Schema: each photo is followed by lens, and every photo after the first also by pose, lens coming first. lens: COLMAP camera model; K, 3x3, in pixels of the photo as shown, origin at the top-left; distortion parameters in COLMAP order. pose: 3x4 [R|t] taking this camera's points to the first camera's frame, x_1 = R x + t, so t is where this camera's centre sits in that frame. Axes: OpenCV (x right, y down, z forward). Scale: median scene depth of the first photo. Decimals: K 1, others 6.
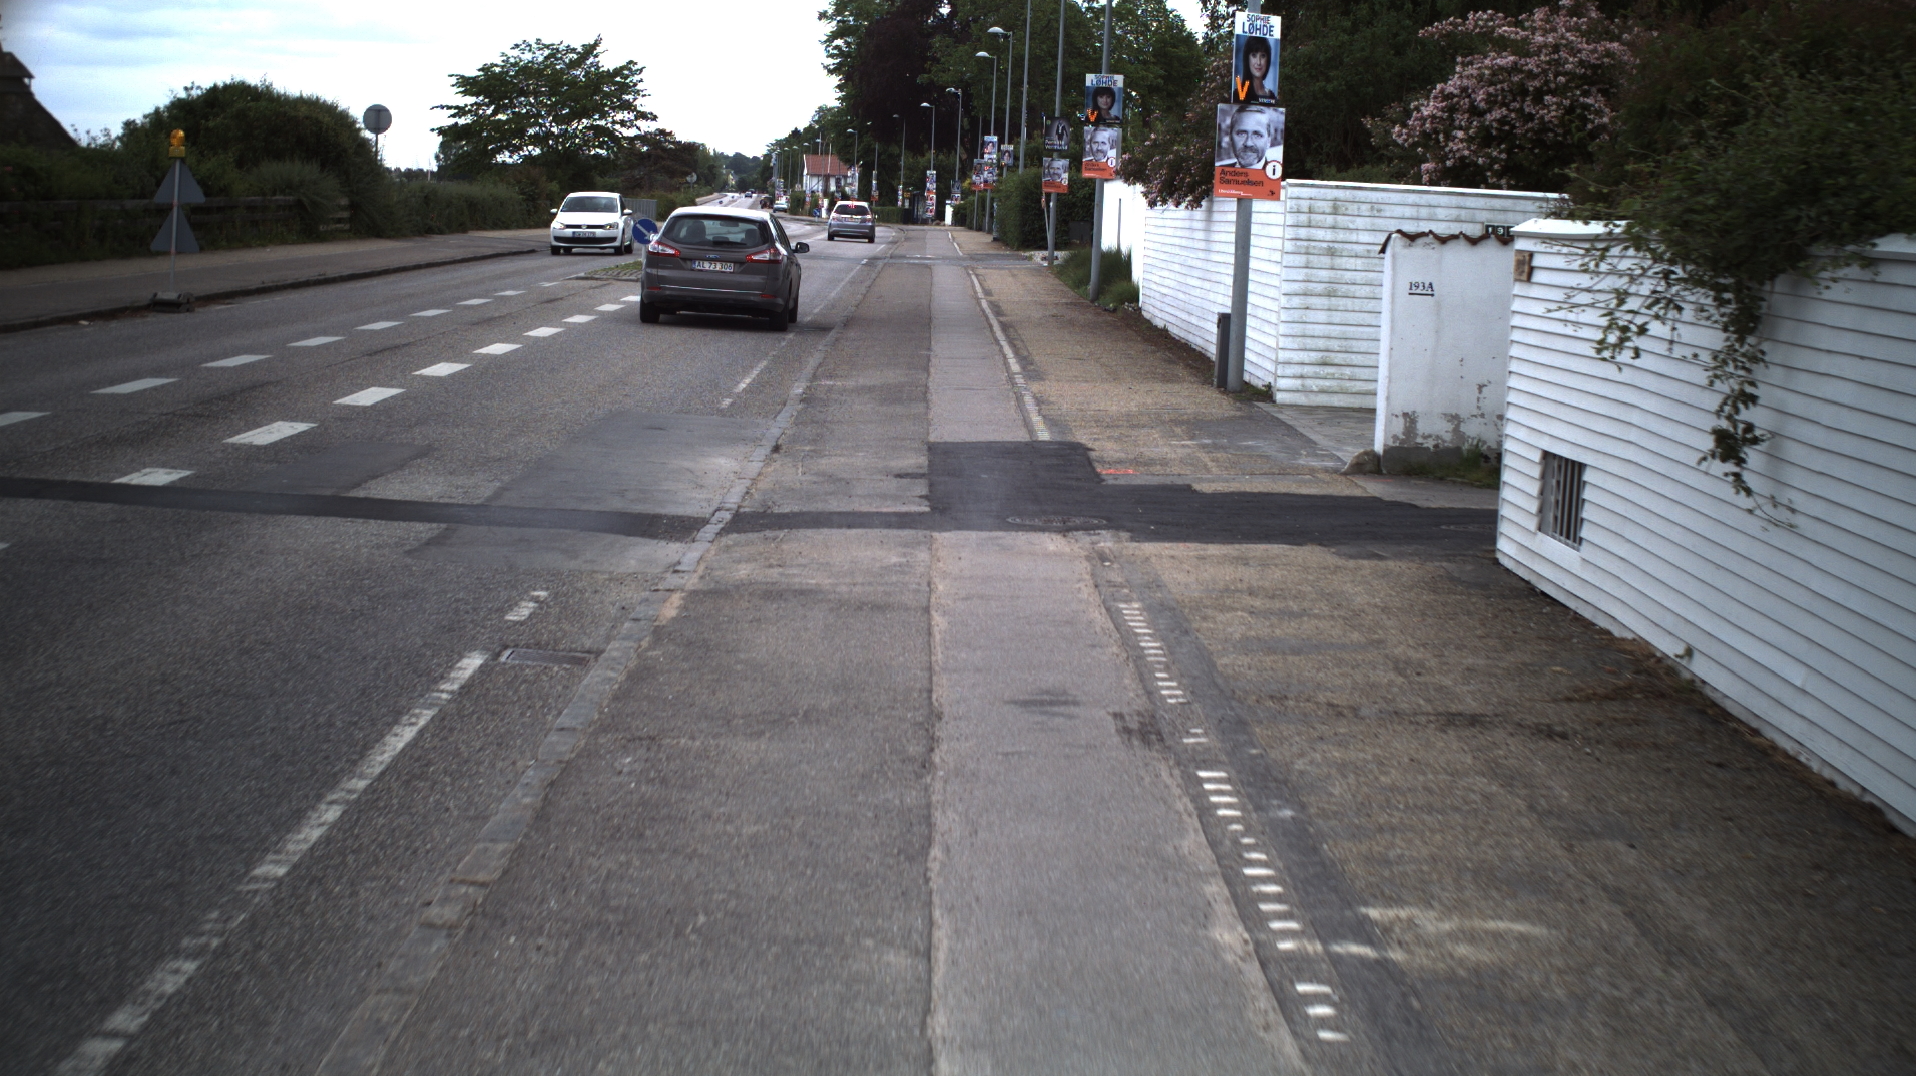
lens RADIAL K [[3208.1, 0, 958.0], [0, 3208.1, 538.0], [0, 0, 1]] dist [-0.322892, 0.547875]
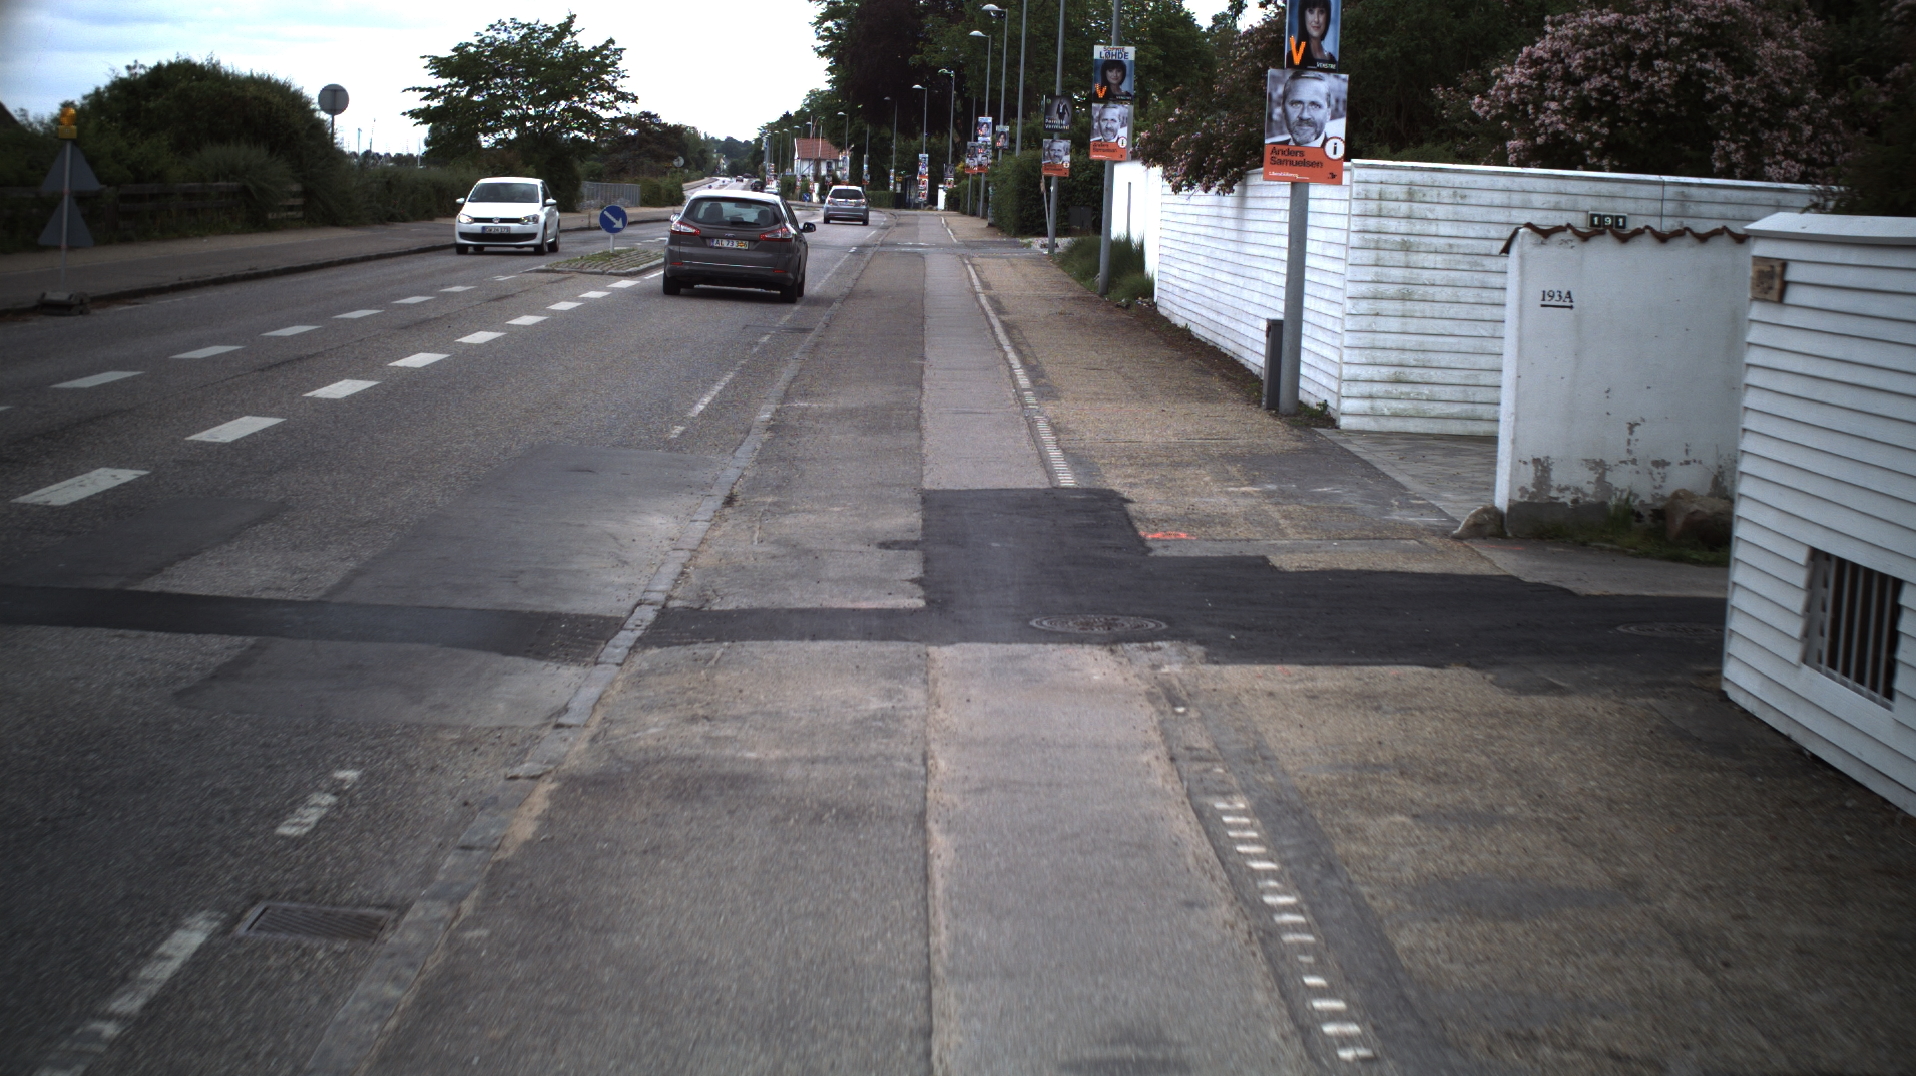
lens RADIAL K [[3208.1, 0, 958.0], [0, 3208.1, 538.0], [0, 0, 1]] dist [-0.322892, 0.547875]
pose [[0.999995, -0.002274, 0.002189, -0.001329], [0.002263, 0.999985, 0.005029, -0.013642], [-0.002200, -0.005024, 0.999985, 0.127409]]
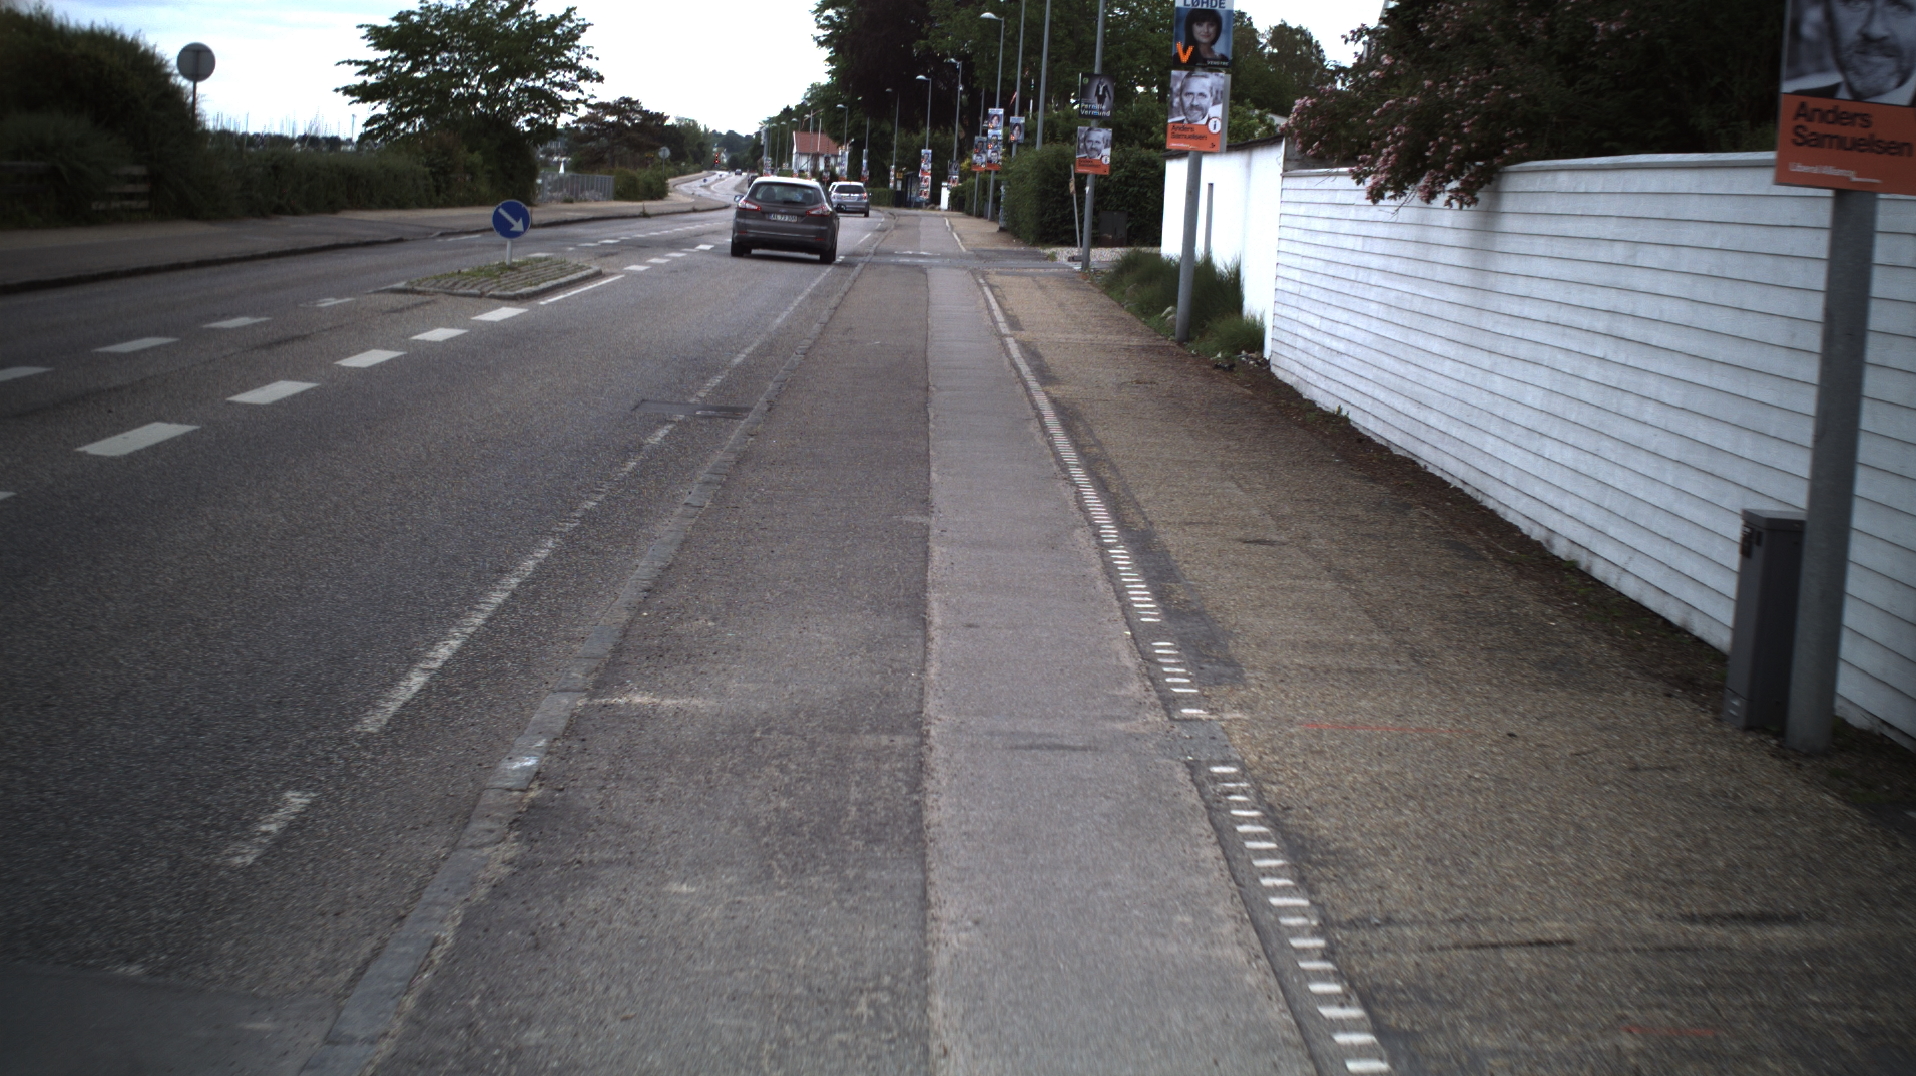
lens RADIAL K [[3208.1, 0, 958.0], [0, 3208.1, 538.0], [0, 0, 1]] dist [-0.322892, 0.547875]
pose [[0.999847, 0.017039, 0.003889, -0.005840], [-0.017060, 0.999840, 0.005426, -0.053313], [-0.003795, -0.005492, 0.999978, 0.510082]]
